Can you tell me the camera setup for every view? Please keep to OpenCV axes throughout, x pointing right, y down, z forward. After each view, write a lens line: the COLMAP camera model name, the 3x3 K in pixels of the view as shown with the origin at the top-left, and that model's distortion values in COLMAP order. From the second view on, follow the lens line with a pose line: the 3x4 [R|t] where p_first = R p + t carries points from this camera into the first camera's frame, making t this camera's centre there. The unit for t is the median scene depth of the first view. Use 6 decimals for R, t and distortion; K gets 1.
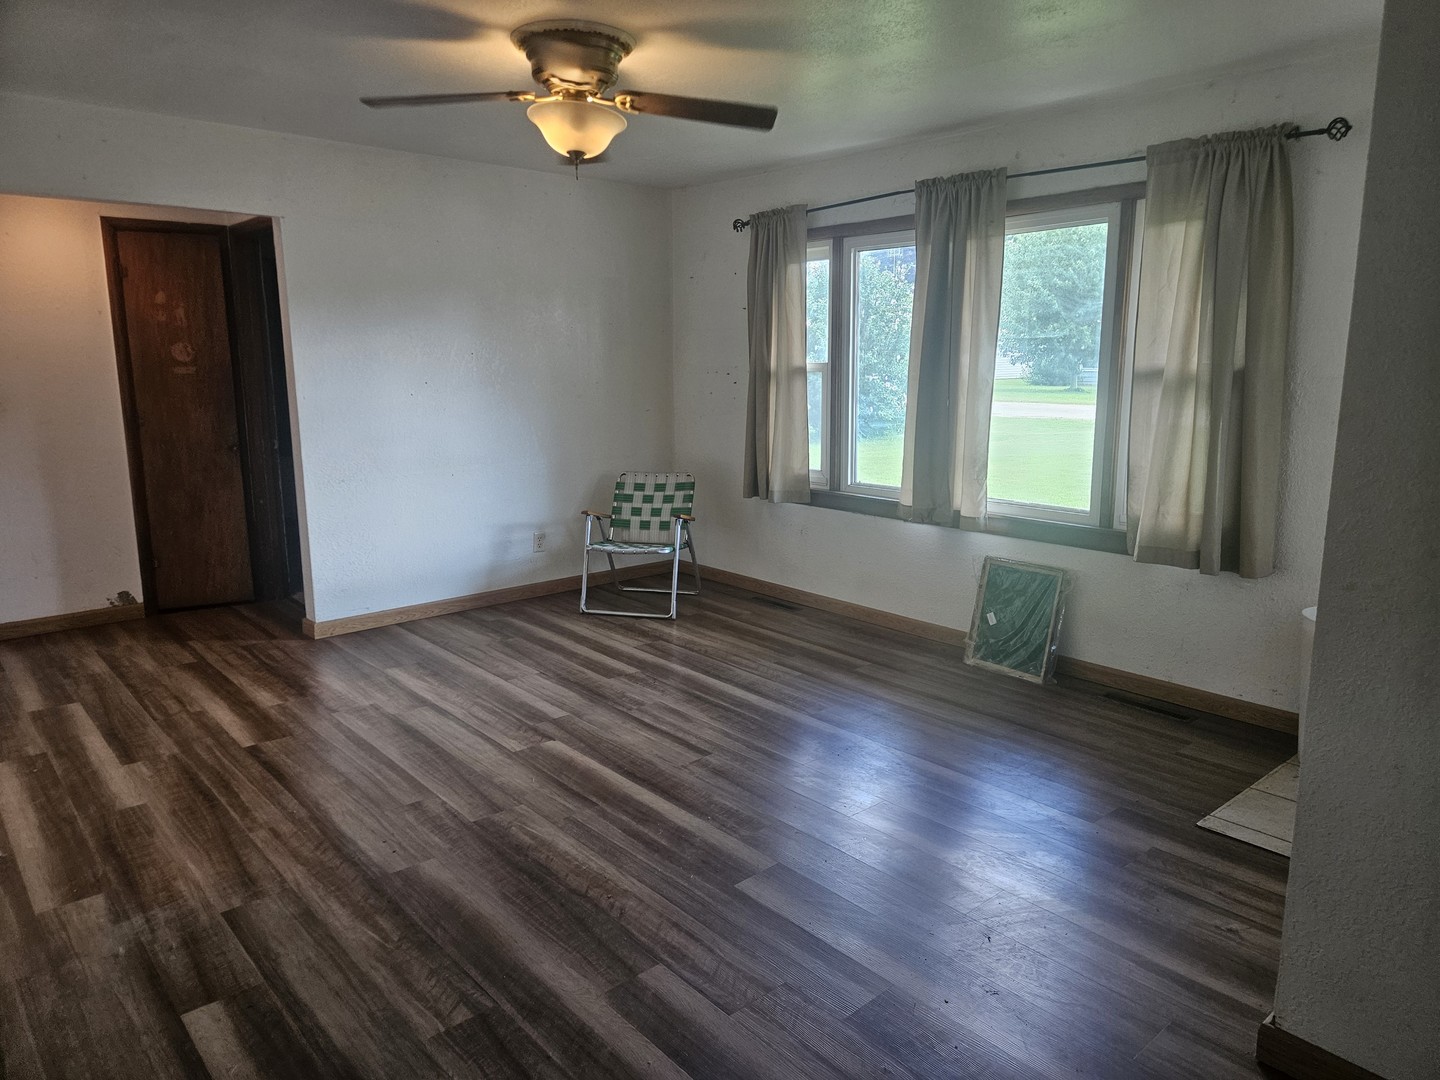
lens RADIAL K [[957.8, 0, 737.9], [0, 957.8, 525.2], [0, 0, 1]] dist [0.071590, -0.060351]
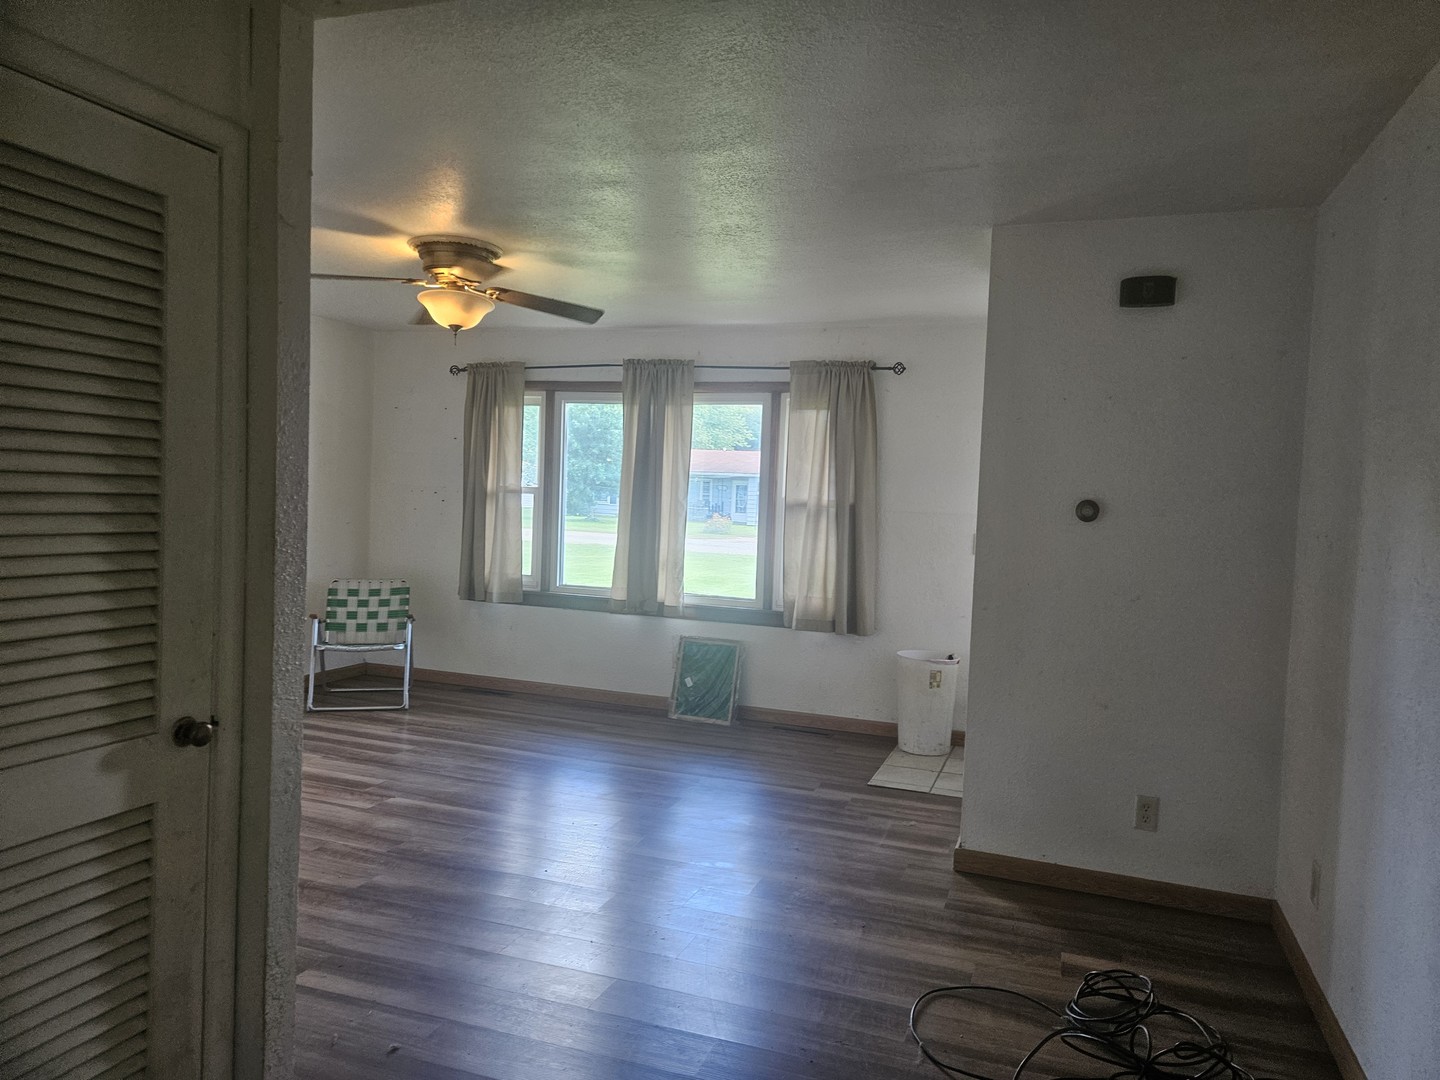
lens RADIAL K [[957.8, 0, 737.9], [0, 957.8, 525.2], [0, 0, 1]] dist [0.071590, -0.060351]
pose [[0.872795, 0.022783, 0.487556, -0.340610], [0.041731, 0.991769, -0.121048, 0.046274], [-0.486301, 0.125996, 0.864660, -0.219026]]
